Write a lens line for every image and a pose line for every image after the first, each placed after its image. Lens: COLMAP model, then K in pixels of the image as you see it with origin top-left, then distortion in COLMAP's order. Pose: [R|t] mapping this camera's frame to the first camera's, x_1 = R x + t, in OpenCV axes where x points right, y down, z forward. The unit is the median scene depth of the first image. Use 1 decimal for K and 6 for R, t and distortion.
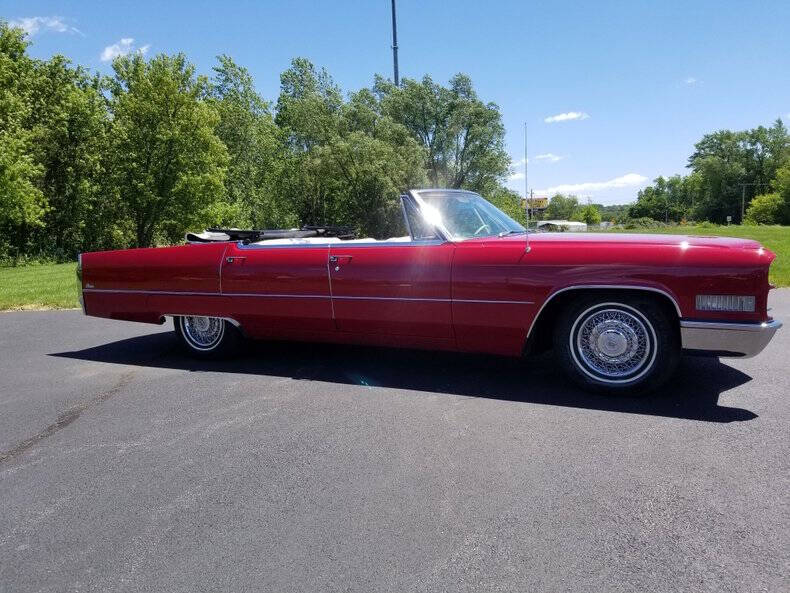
lens RADIAL K [[632.4, 0, 398.7], [0, 632.4, 301.8], [0, 0, 1]] dist [0.022335, -0.036310]
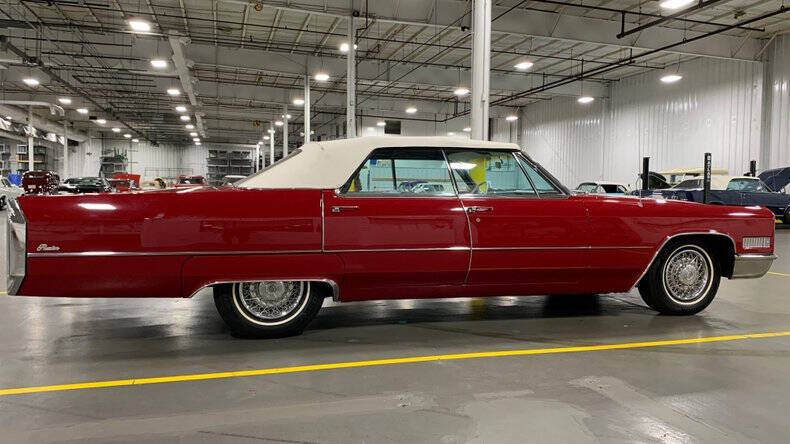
lens RADIAL K [[607.1, 0, 399.9], [0, 607.1, 214.7], [0, 0, 1]] dist [0.039455, -0.047624]
pose [[0.723117, 0.010673, 0.690643, -0.637039], [0.038652, 0.997689, -0.055888, -0.008871], [-0.689643, 0.067108, 0.721033, 0.299717]]
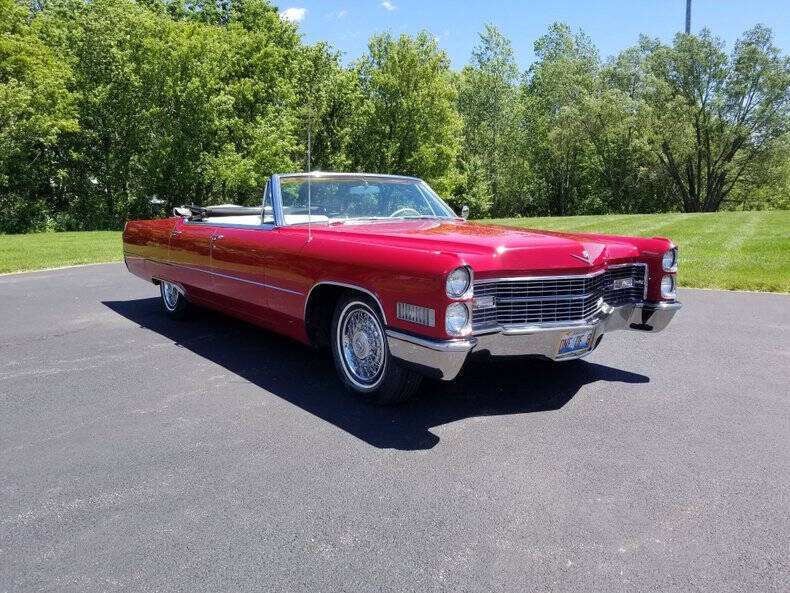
lens RADIAL K [[632.4, 0, 391.9], [0, 632.4, 284.5], [0, 0, 1]] dist [0.022335, -0.036310]
pose [[0.902141, 0.077908, -0.424350, 0.485167], [-0.067449, 0.996935, 0.039639, -0.039699], [0.426137, -0.007138, 0.904630, 0.112483]]
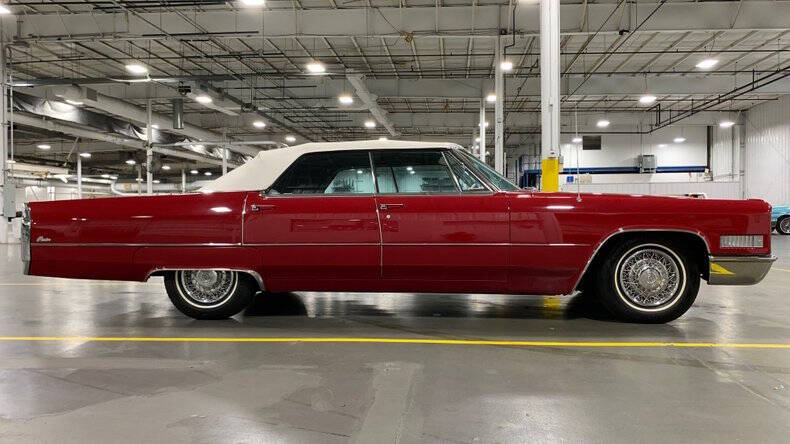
lens RADIAL K [[607.1, 0, 395.0], [0, 607.1, 218.0], [0, 0, 1]] dist [0.039455, -0.047624]
pose [[0.929693, 0.020514, 0.367763, -0.339782], [0.018453, 0.994600, -0.102129, 0.038859], [-0.367872, 0.101735, 0.924295, 0.061004]]
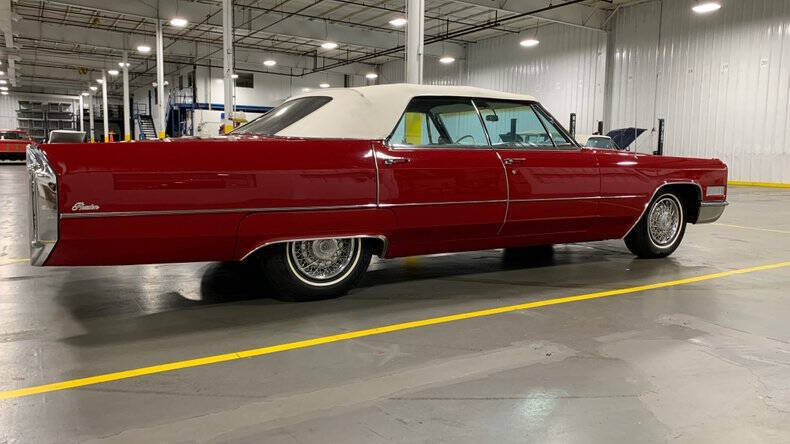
lens RADIAL K [[607.1, 0, 396.8], [0, 607.1, 218.4], [0, 0, 1]] dist [0.039455, -0.047624]
pose [[0.517767, -0.056800, 0.853634, -0.764555], [0.059690, 0.997760, 0.030185, -0.013906], [-0.853437, 0.035324, 0.519998, 0.499666]]
